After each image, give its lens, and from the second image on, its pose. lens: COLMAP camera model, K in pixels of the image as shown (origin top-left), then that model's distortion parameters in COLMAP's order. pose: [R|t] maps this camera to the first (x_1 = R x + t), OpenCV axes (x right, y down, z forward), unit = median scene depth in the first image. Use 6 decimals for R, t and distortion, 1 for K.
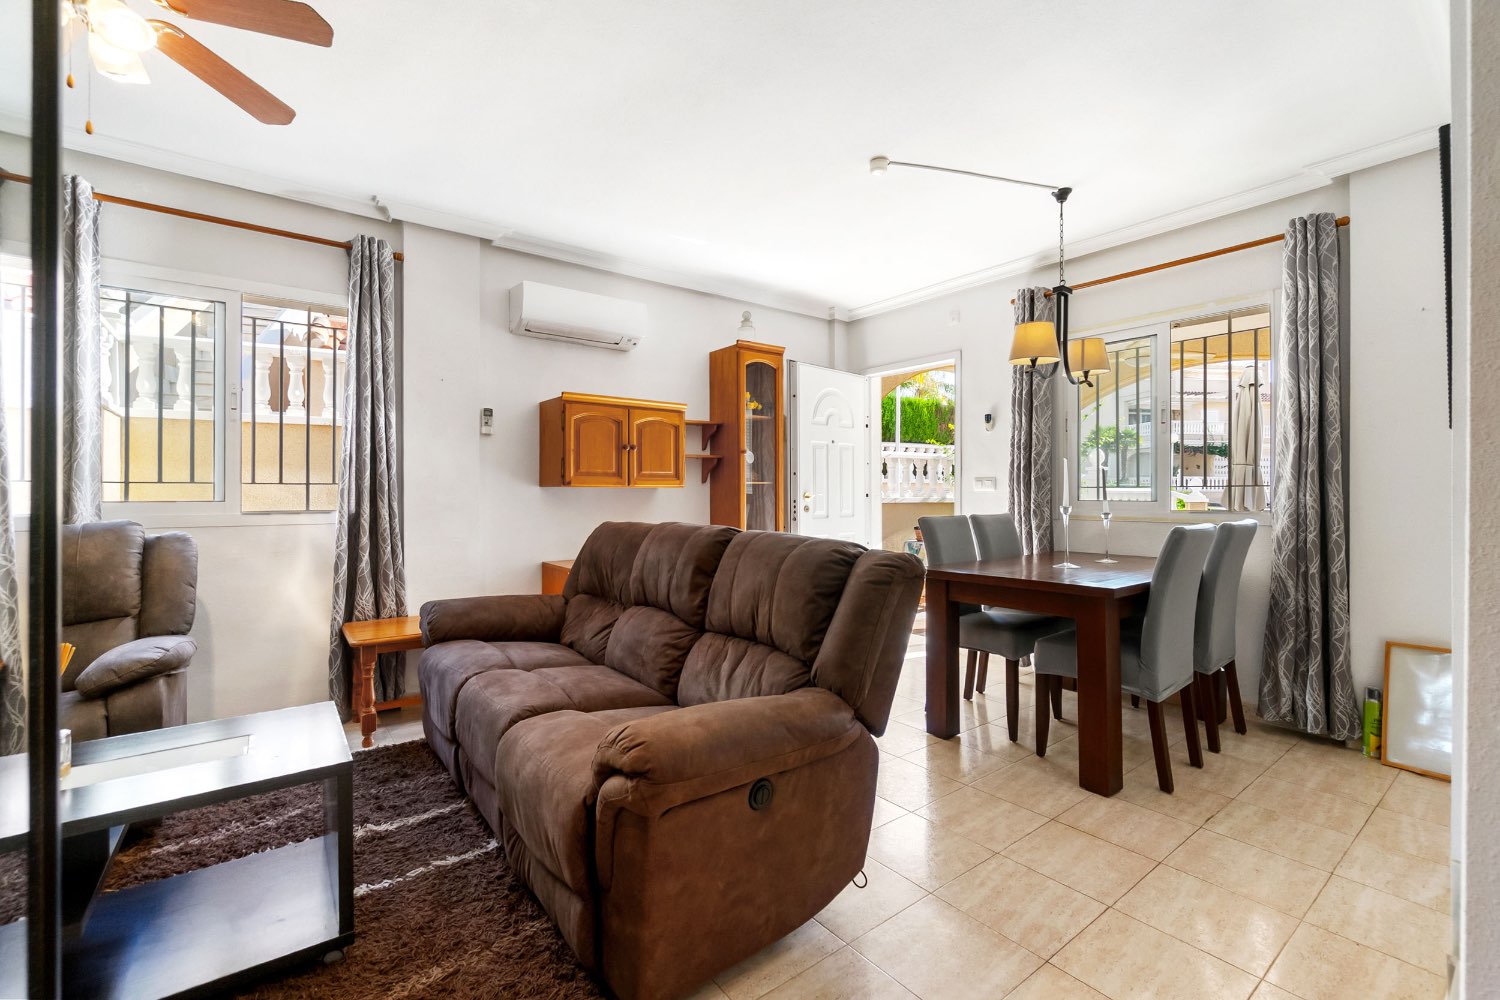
lens RADIAL K [[644.7, 0, 743.9], [0, 644.7, 492.6], [0, 0, 1]] dist [-0.008067, 0.002052]
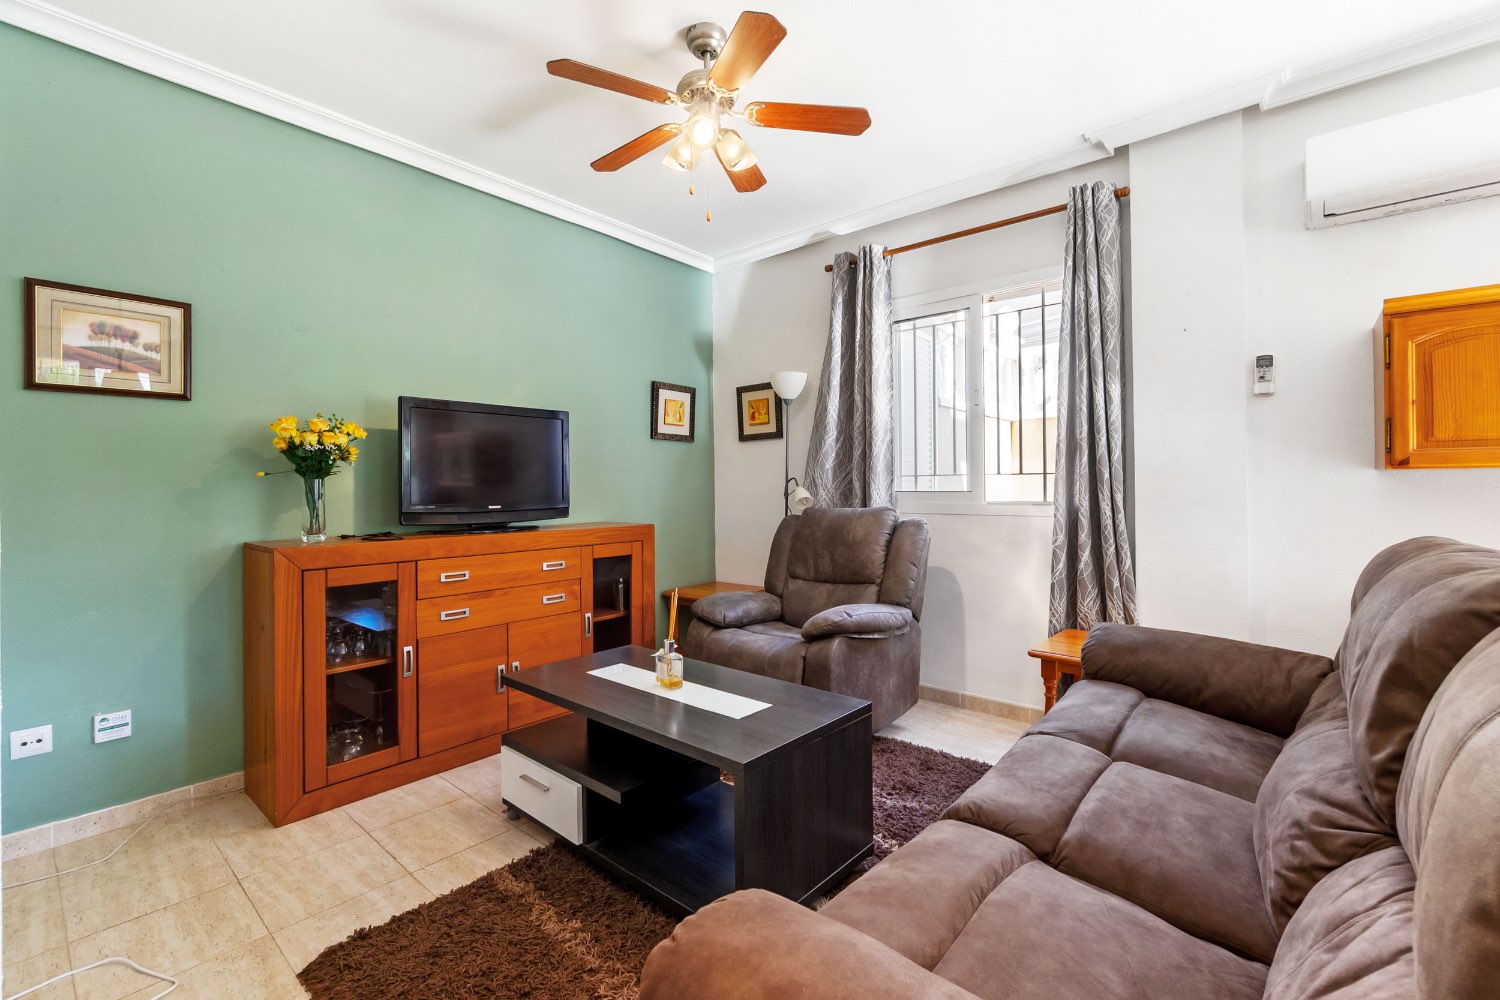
lens RADIAL K [[644.7, 0, 747.1], [0, 644.7, 480.7], [0, 0, 1]] dist [-0.008067, 0.002052]
pose [[0.215681, -0.009521, -0.976417, 0.157700], [0.008336, 0.999934, -0.007909, 0.001003], [0.976428, -0.006433, 0.215746, 0.373431]]
